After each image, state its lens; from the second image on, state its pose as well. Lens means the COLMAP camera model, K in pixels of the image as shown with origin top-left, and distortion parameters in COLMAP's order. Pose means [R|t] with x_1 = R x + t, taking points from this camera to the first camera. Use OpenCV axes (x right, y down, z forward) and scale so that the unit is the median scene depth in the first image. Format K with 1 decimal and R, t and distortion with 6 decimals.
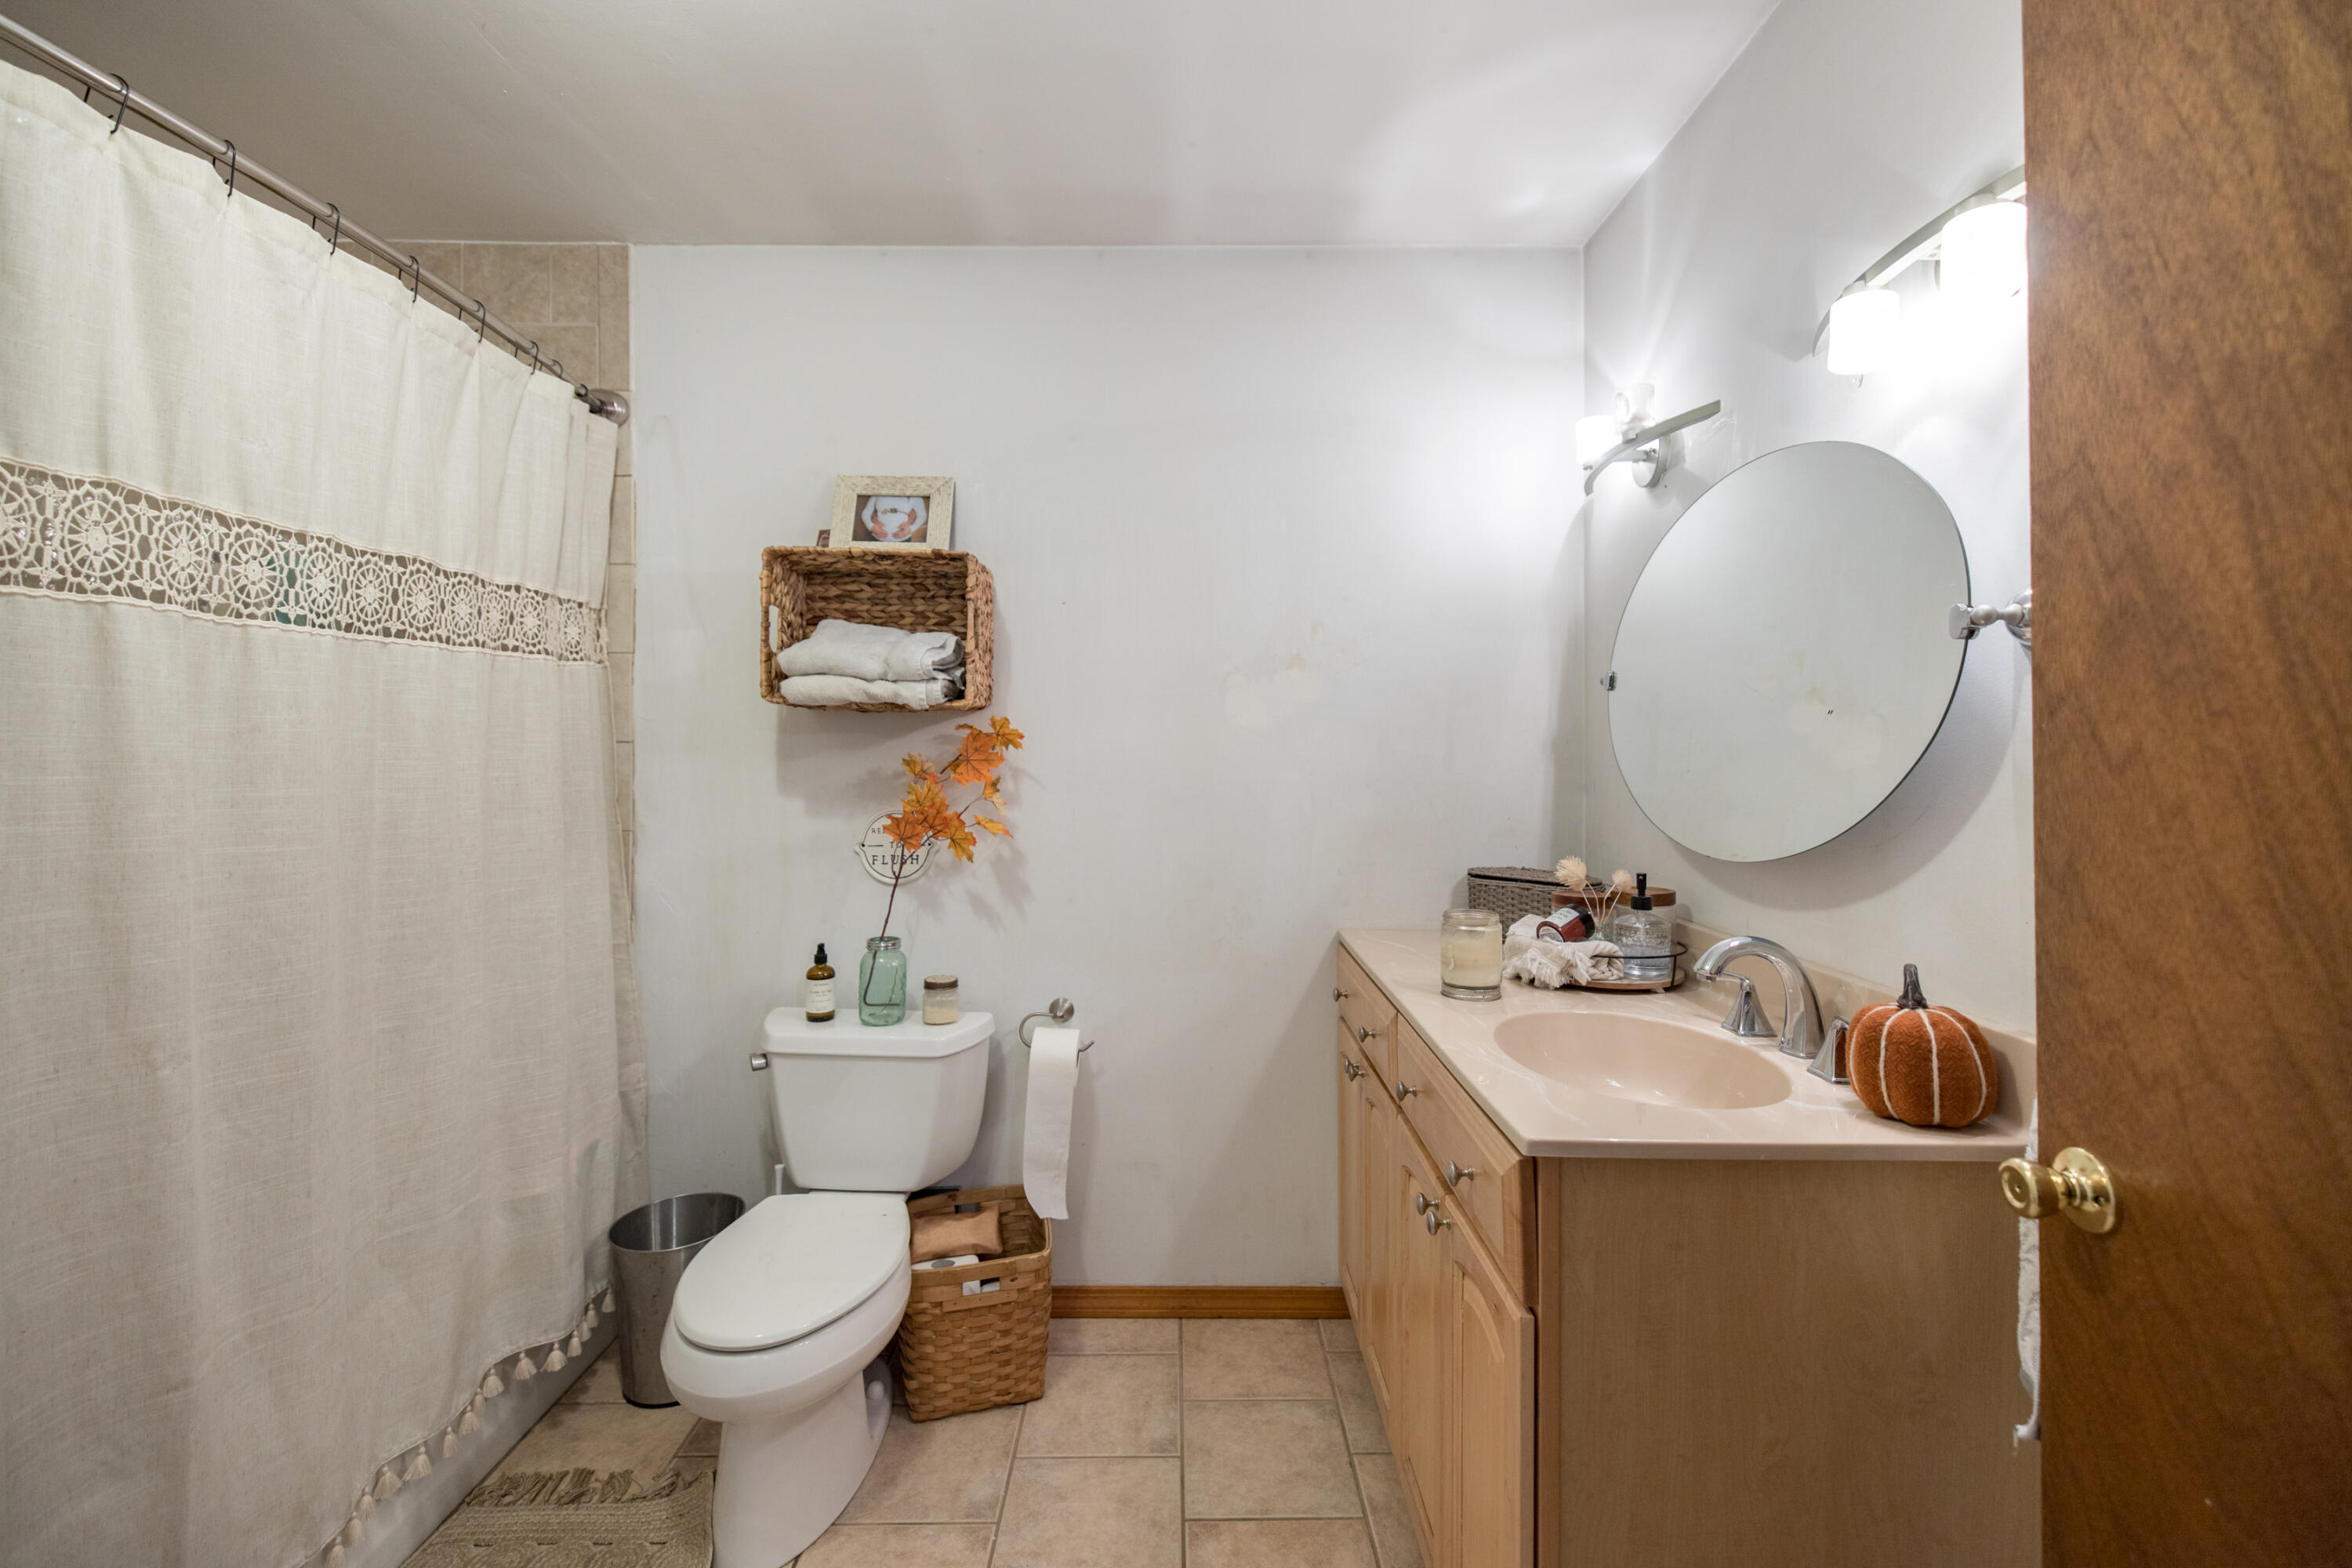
lens RADIAL K [[986.8, 0, 1173.1], [0, 986.8, 727.4], [0, 0, 1]] dist [0.000512, 0.000059]
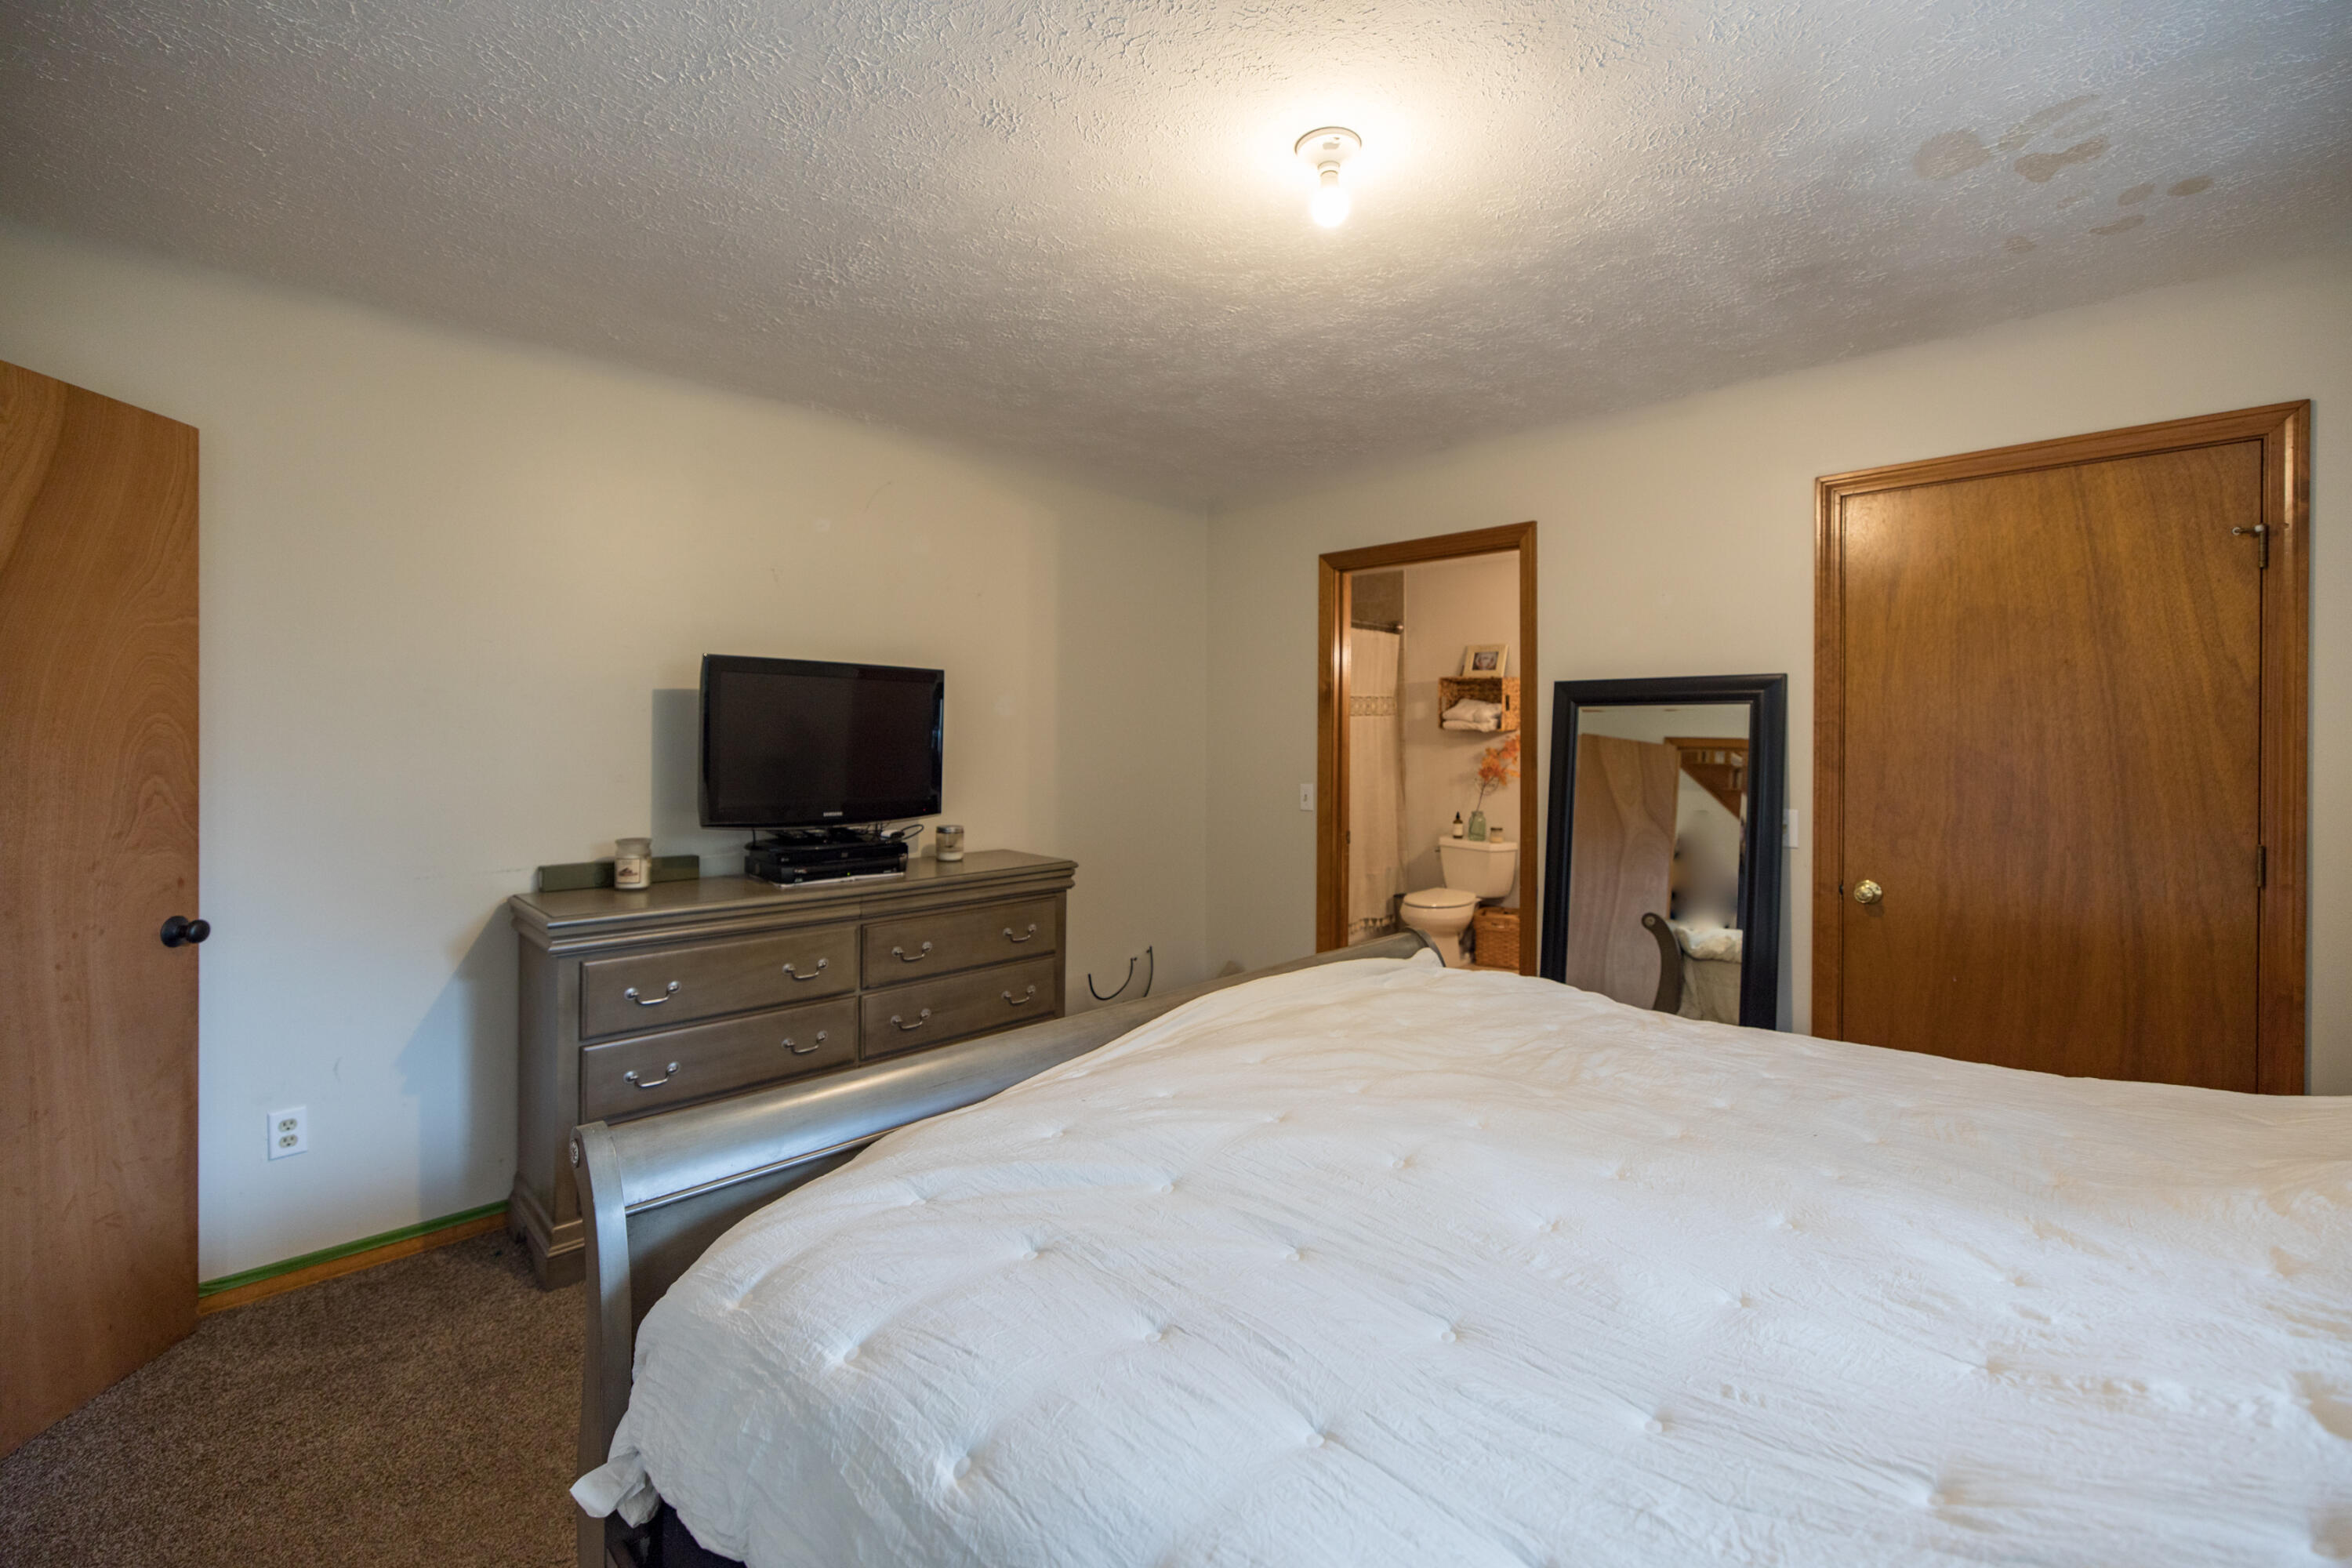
lens RADIAL K [[986.8, 0, 1173.1], [0, 986.8, 727.4], [0, 0, 1]] dist [0.000512, 0.000059]
pose [[0.696078, 0.008822, -0.717912, 1.154285], [-0.005474, 0.999961, 0.006981, -0.045458], [0.717945, -0.000930, 0.696099, -1.640591]]
